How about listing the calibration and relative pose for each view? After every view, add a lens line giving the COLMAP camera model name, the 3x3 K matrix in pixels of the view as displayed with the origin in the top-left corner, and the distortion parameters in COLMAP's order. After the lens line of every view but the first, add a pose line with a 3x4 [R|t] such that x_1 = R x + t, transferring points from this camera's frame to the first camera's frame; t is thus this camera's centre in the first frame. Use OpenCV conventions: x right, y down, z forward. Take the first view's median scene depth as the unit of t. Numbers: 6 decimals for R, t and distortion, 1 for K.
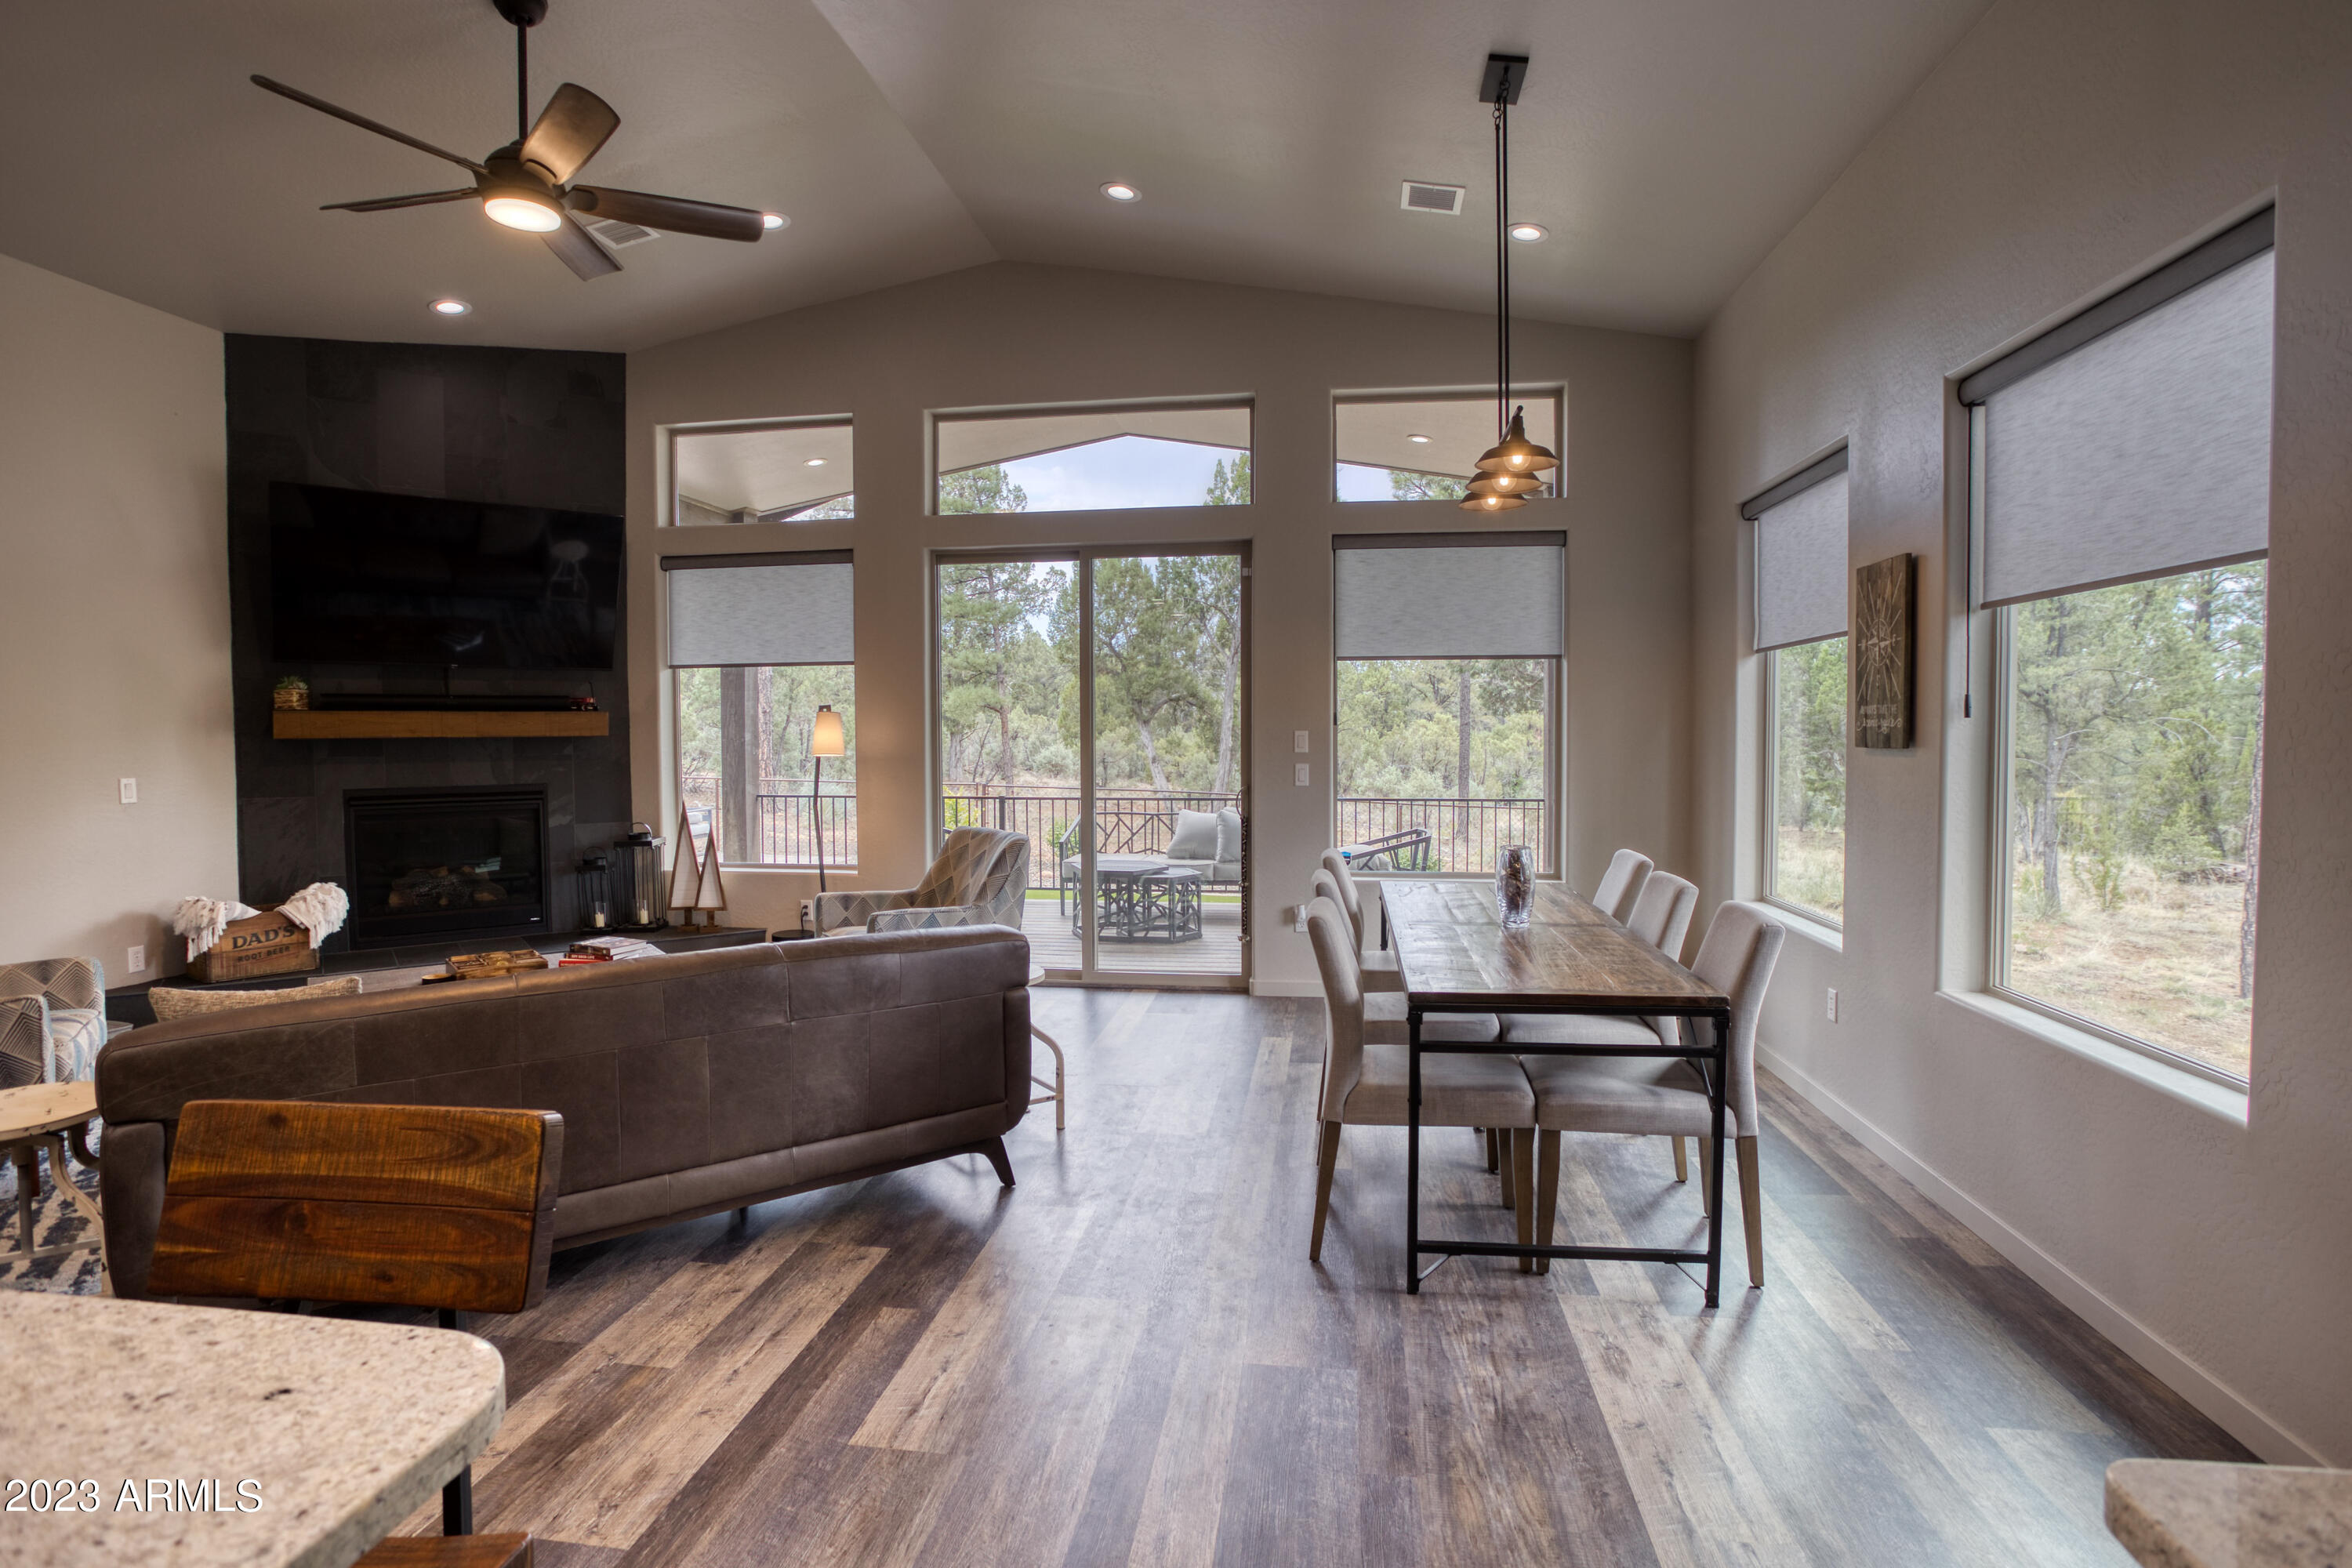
lens RADIAL K [[1147.7, 0, 1188.3], [0, 1147.7, 765.3], [0, 0, 1]] dist [-0.063788, 0.030861]
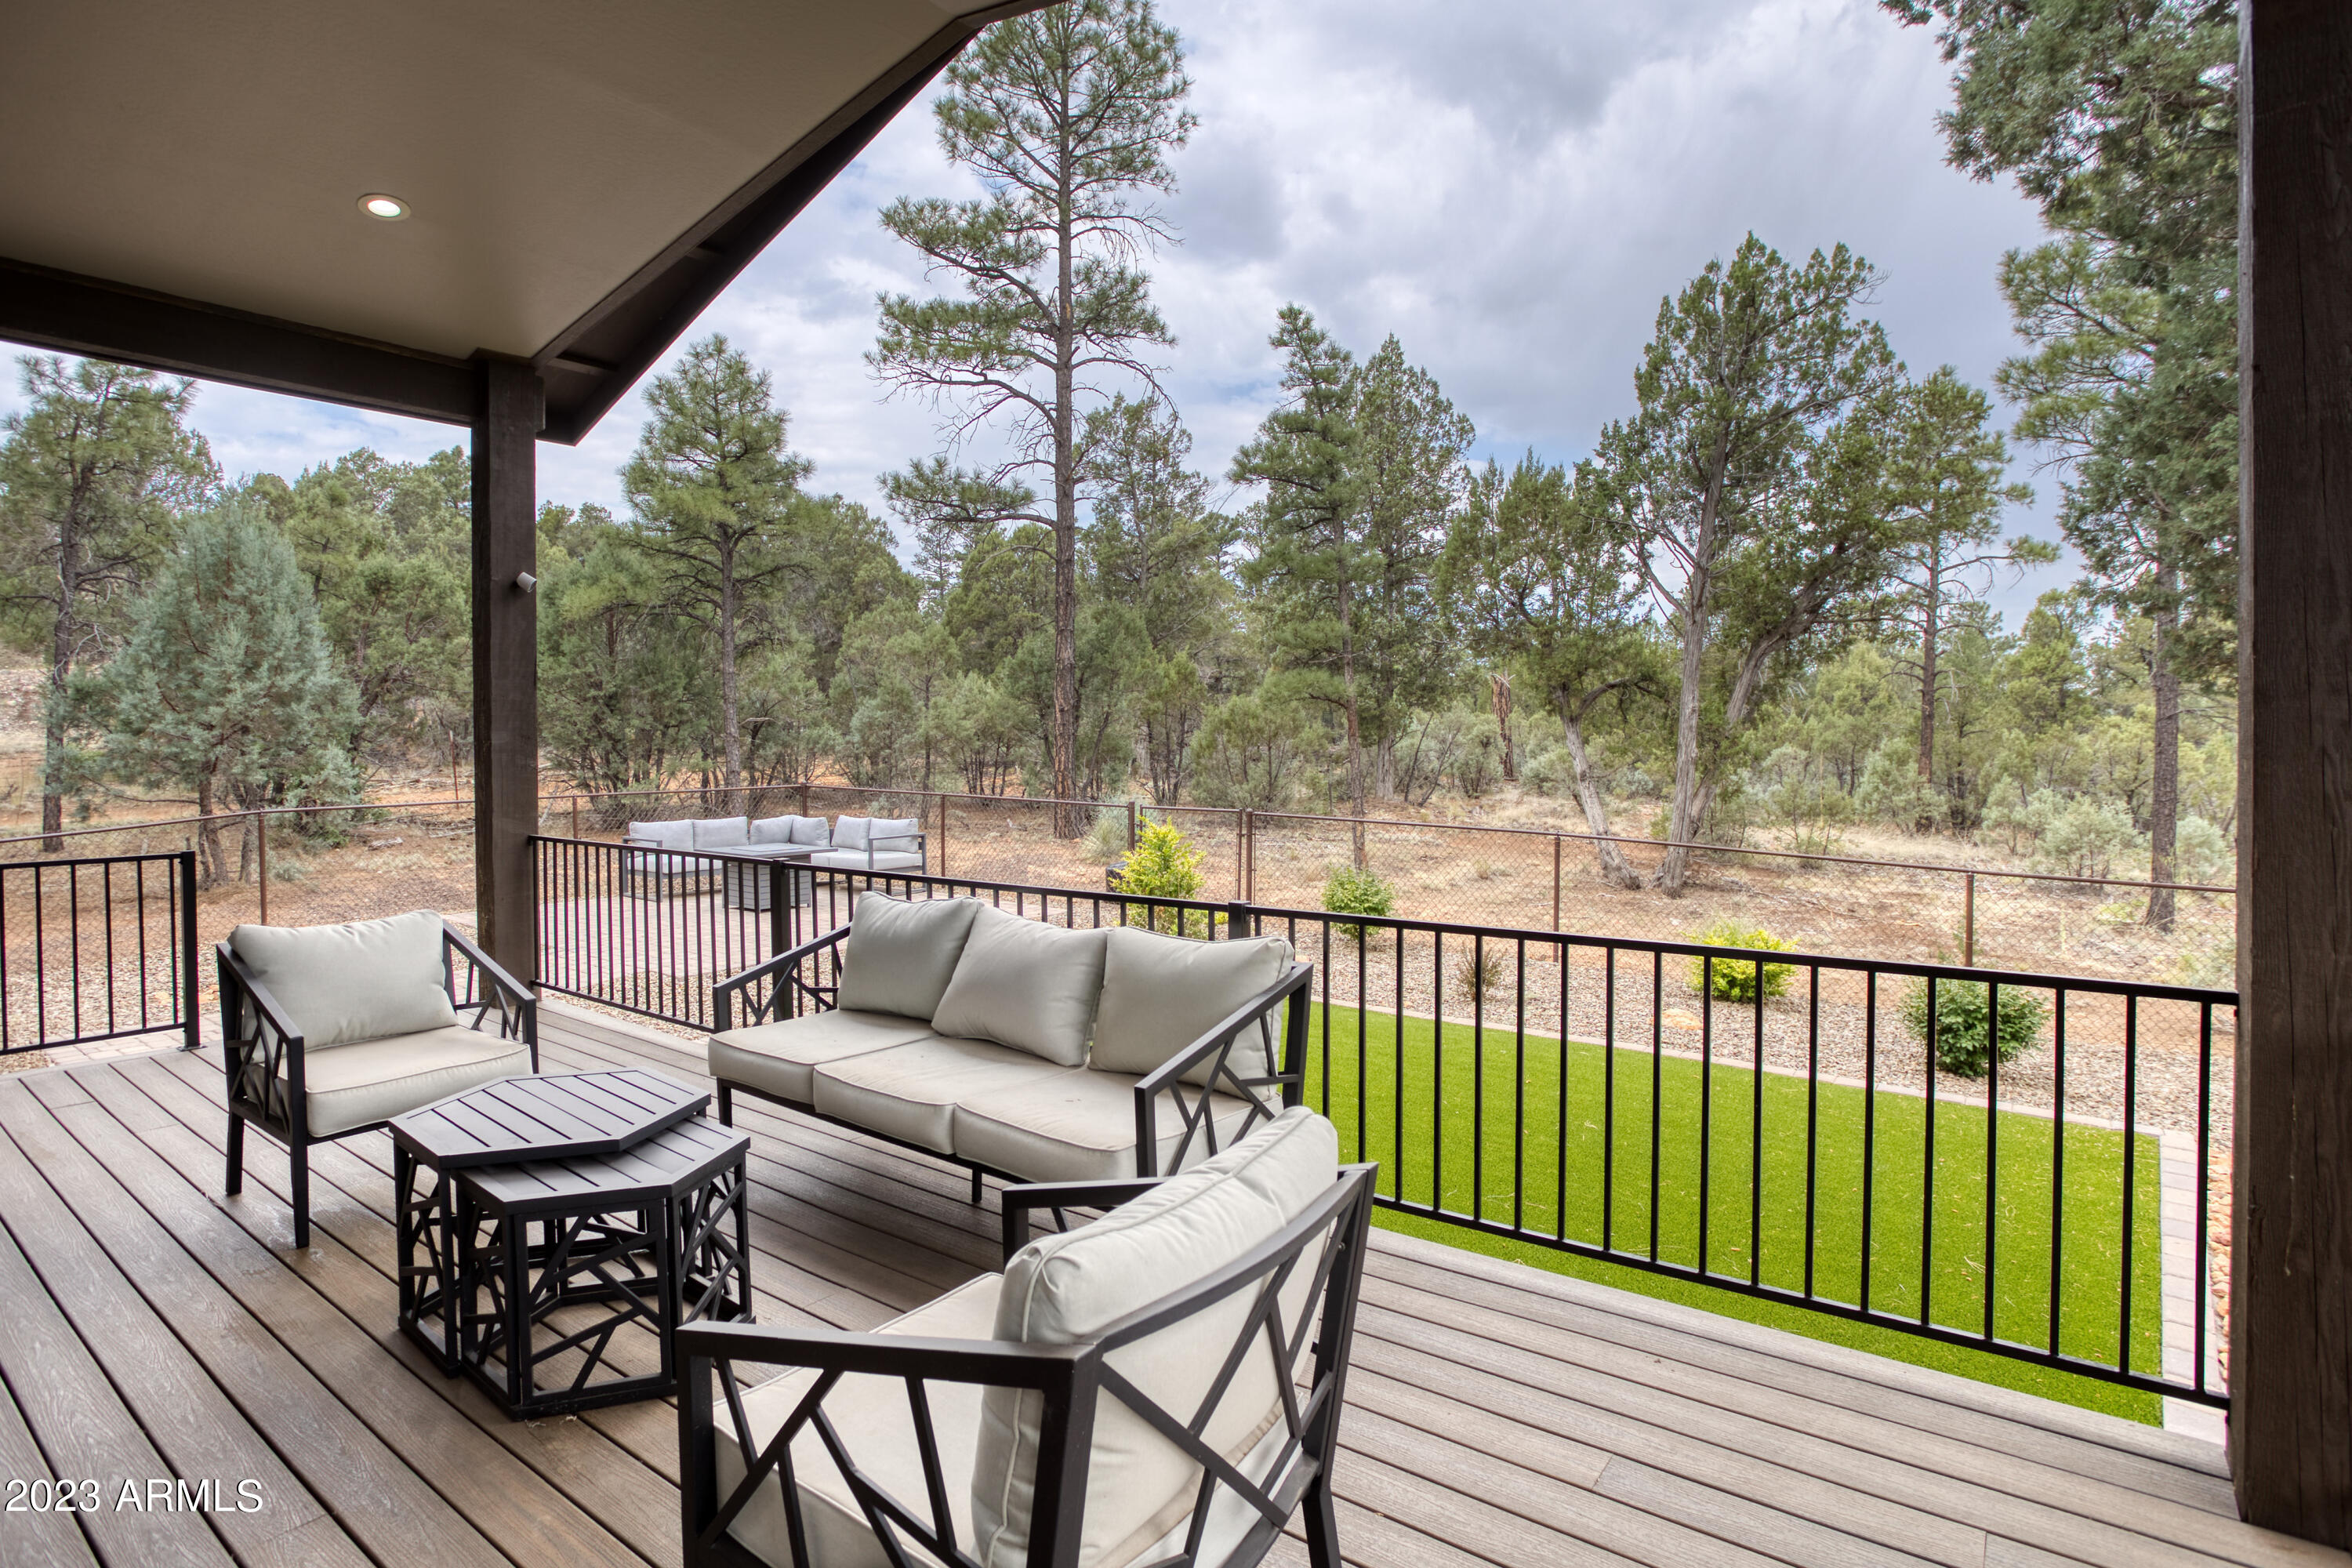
lens RADIAL K [[1147.7, 0, 1188.3], [0, 1147.7, 765.3], [0, 0, 1]] dist [-0.063788, 0.030861]
pose [[0.867633, 0.003292, -0.497195, 0.086457], [-0.008060, 0.999940, -0.007444, -0.004262], [0.497140, 0.010466, 0.867607, 0.275880]]
